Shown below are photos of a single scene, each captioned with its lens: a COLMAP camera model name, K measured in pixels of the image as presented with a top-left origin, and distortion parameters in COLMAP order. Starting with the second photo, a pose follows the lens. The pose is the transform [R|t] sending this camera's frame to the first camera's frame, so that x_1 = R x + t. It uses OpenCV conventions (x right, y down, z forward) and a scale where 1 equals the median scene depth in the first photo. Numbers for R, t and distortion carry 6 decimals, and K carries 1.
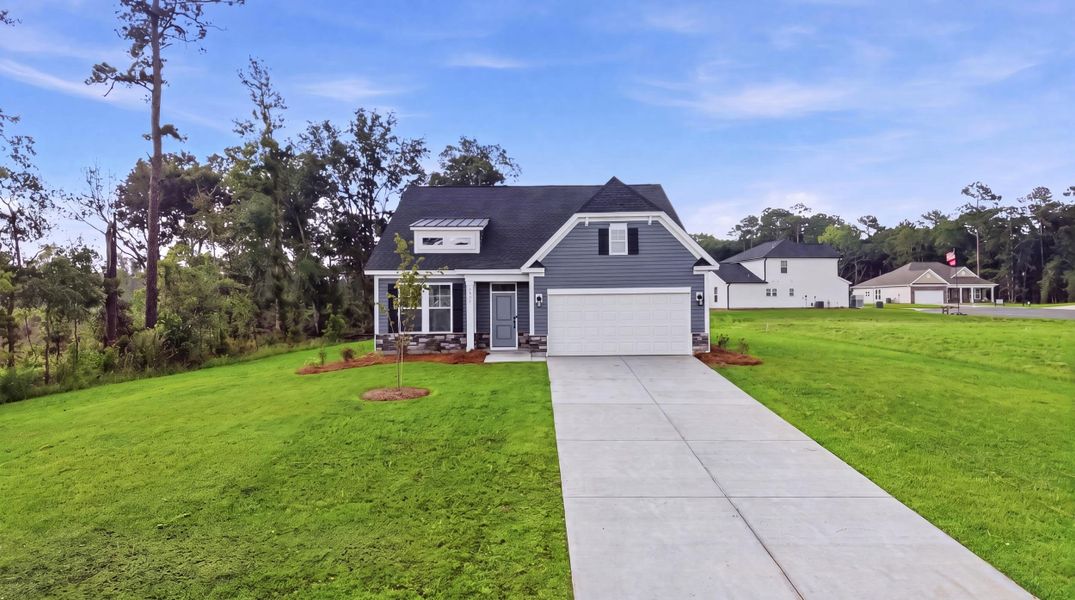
lens RADIAL K [[746.9, 0, 538.0], [0, 746.9, 301.0], [0, 0, 1]] dist [0.041529, -0.002684]
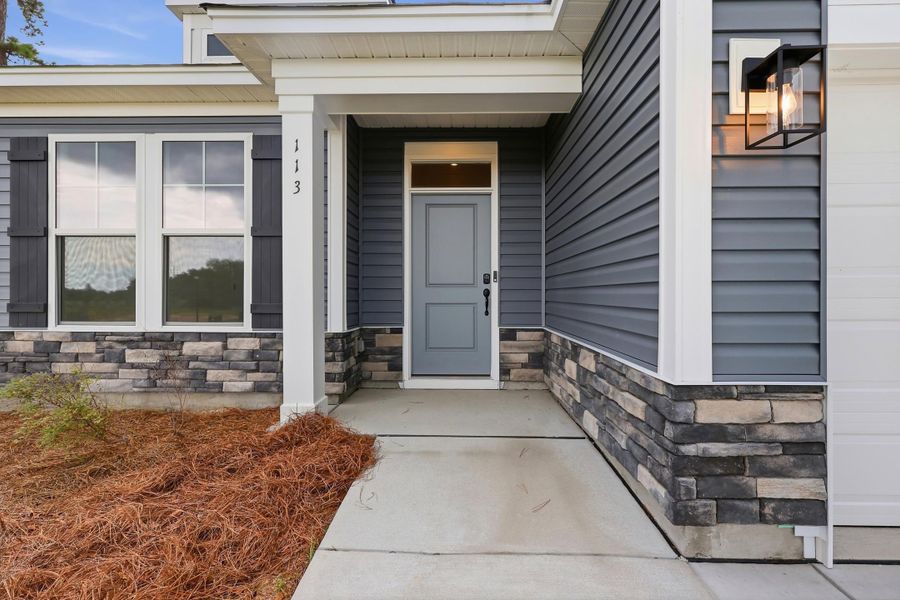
lens RADIAL K [[369.5, 0, 449.2], [0, 369.5, 300.0], [0, 0, 1]] dist [0.001407, 0.000193]
pose [[0.999340, 0.011662, -0.034396, -0.042540], [-0.011313, 0.999883, 0.010302, 0.030490], [0.034512, -0.009906, 0.999355, 0.876934]]
